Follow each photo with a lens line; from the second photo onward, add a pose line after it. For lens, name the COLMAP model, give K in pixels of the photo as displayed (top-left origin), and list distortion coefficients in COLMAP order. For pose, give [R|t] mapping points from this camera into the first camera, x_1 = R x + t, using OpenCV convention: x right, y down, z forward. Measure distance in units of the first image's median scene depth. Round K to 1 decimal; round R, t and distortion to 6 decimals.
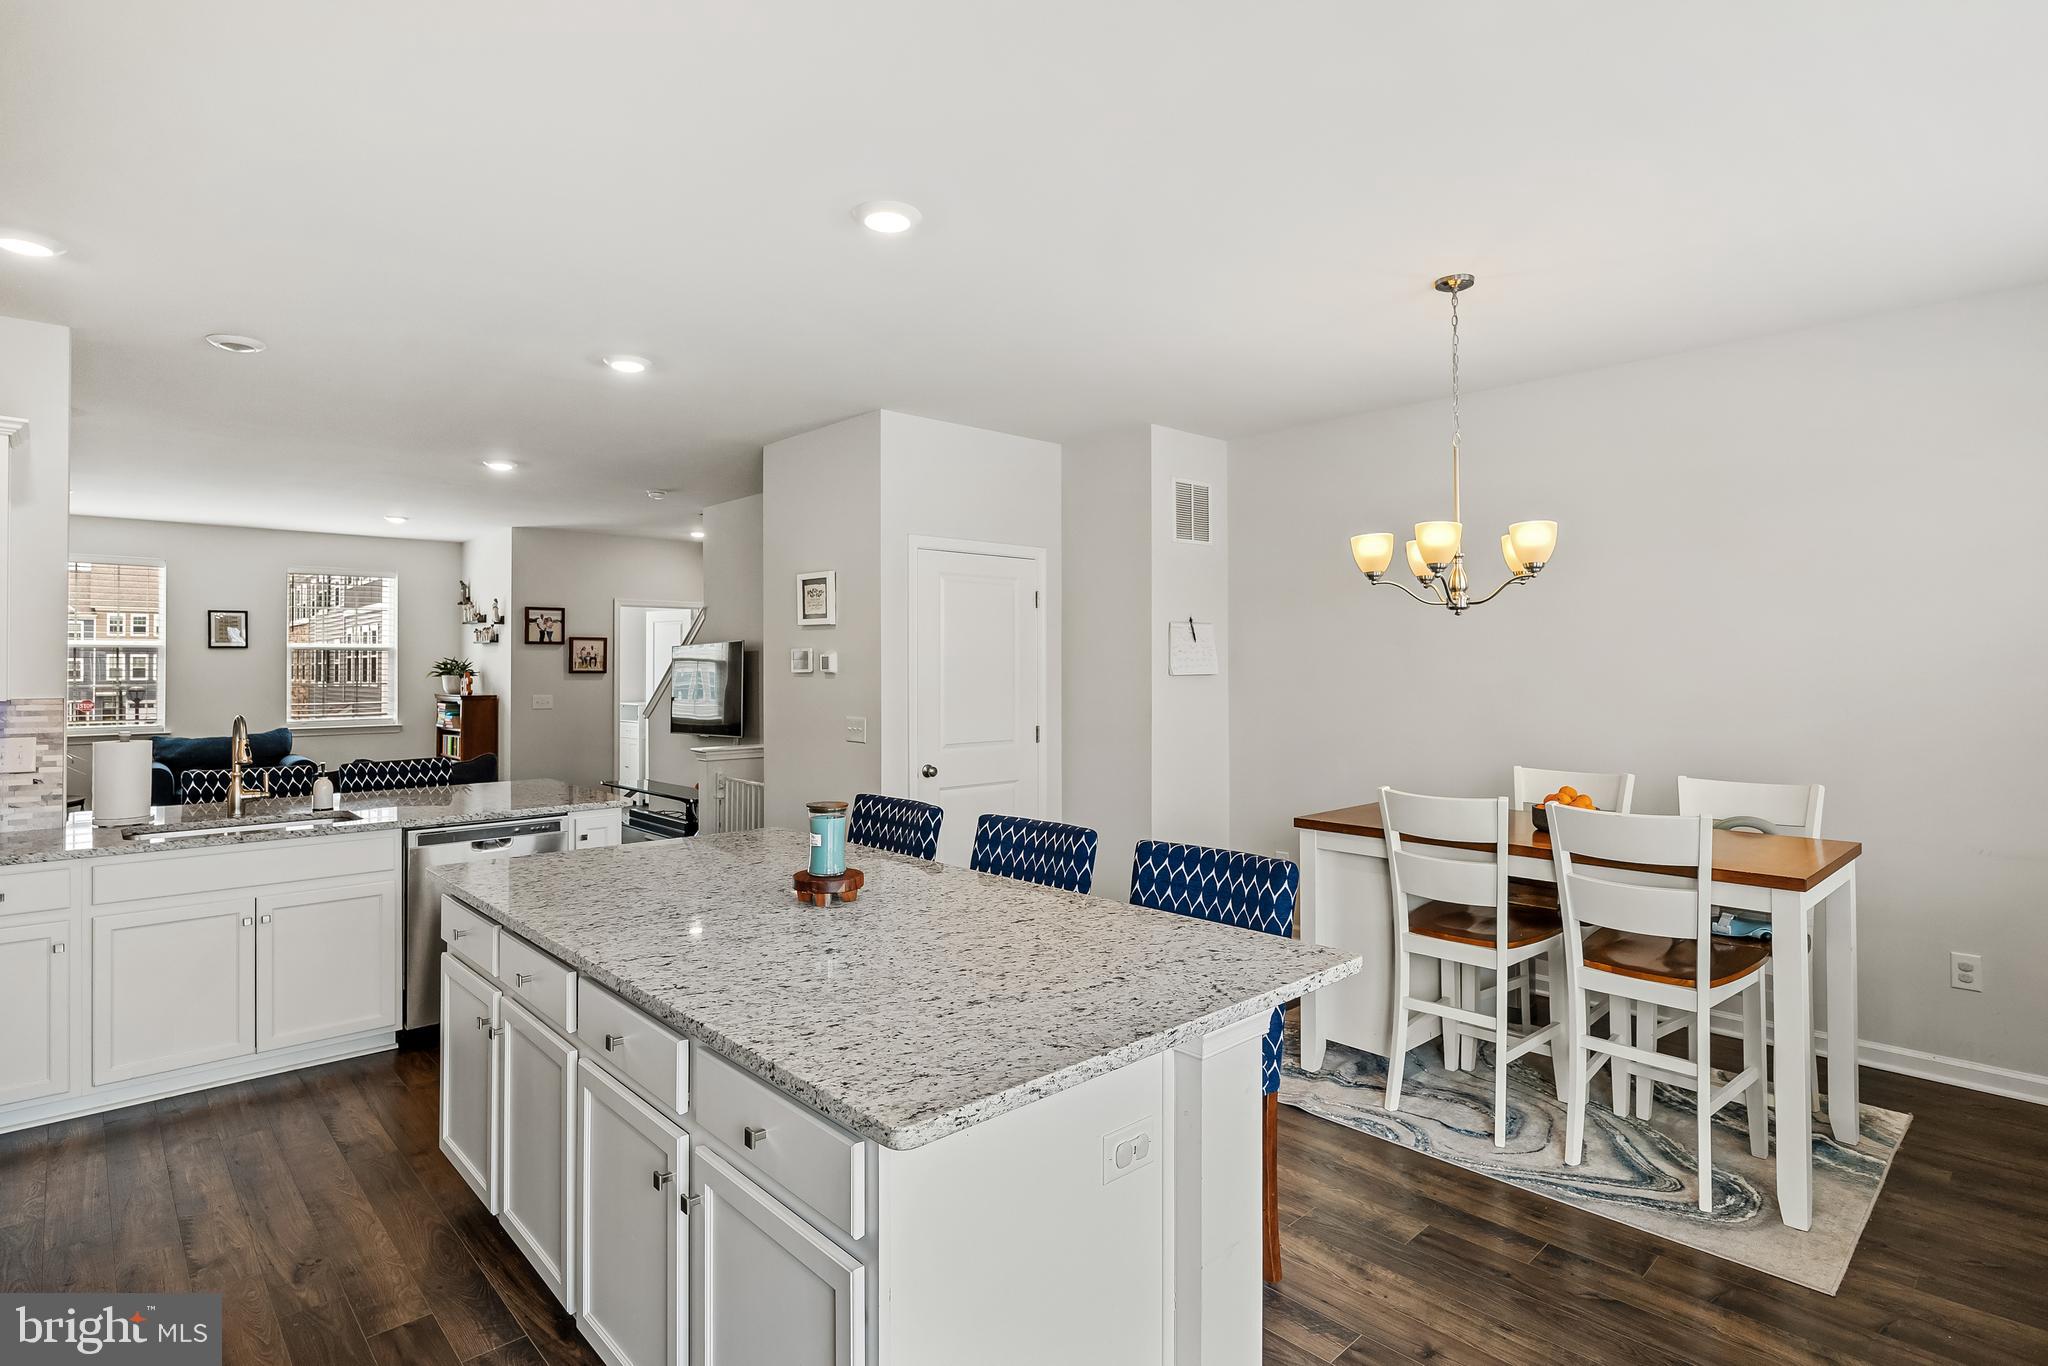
lens RADIAL K [[1031.1, 0, 1008.0], [0, 1031.1, 656.9], [0, 0, 1]] dist [-0.000864, -0.000103]
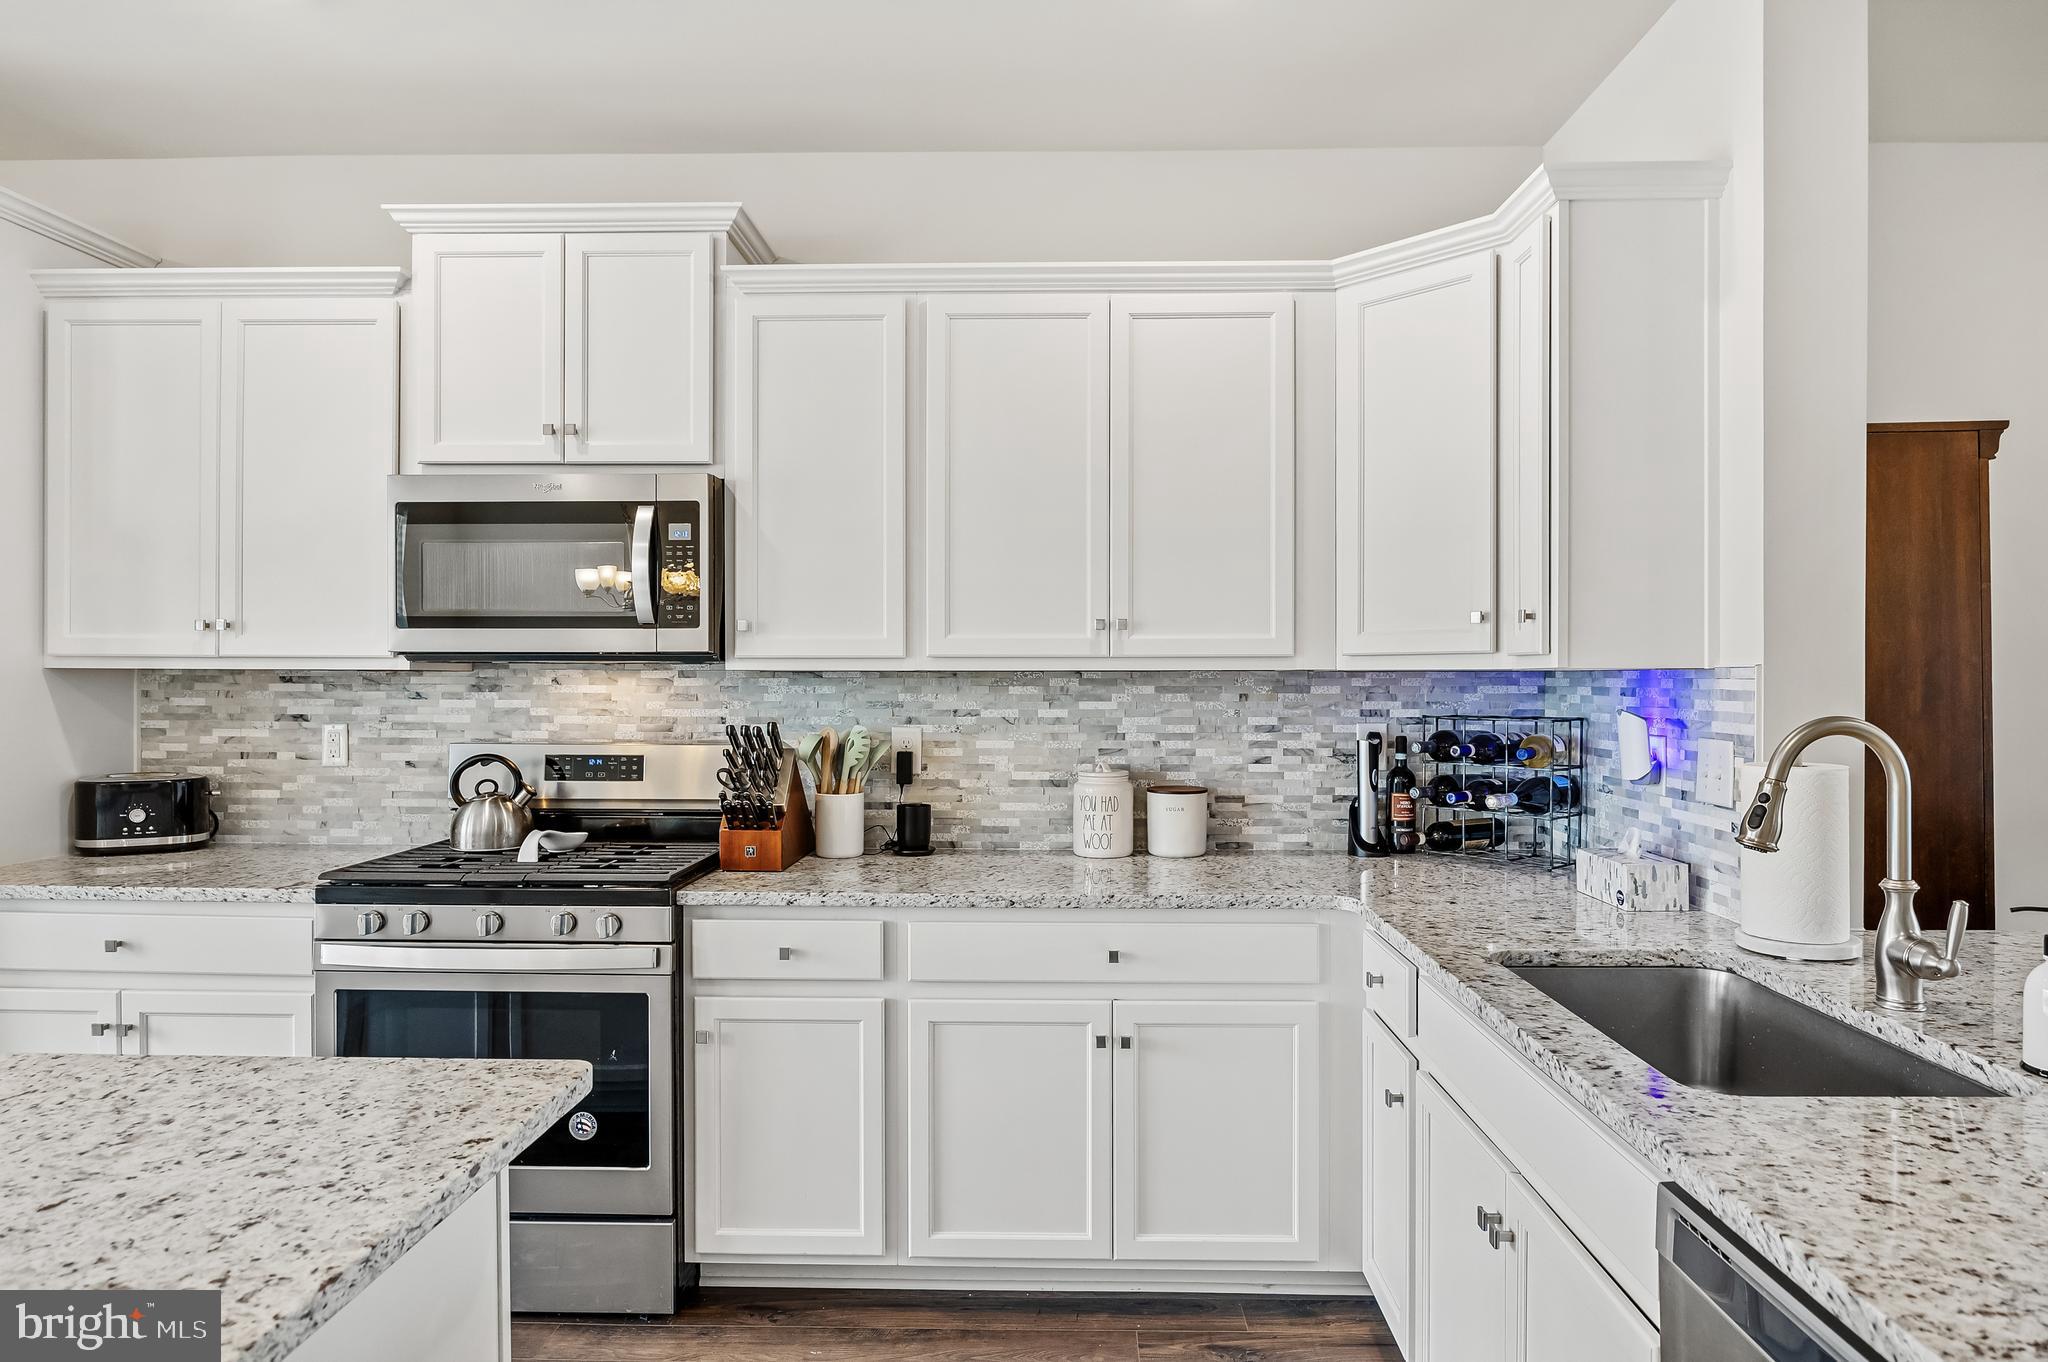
lens RADIAL K [[1195.6, 0, 1036.8], [0, 1195.6, 679.0], [0, 0, 1]] dist [-0.016153, 0.007010]
pose [[-0.692036, 0.002702, -0.721858, -0.254794], [0.009493, 0.999941, -0.005357, 0.043337], [0.721800, -0.010559, -0.692021, 1.086697]]
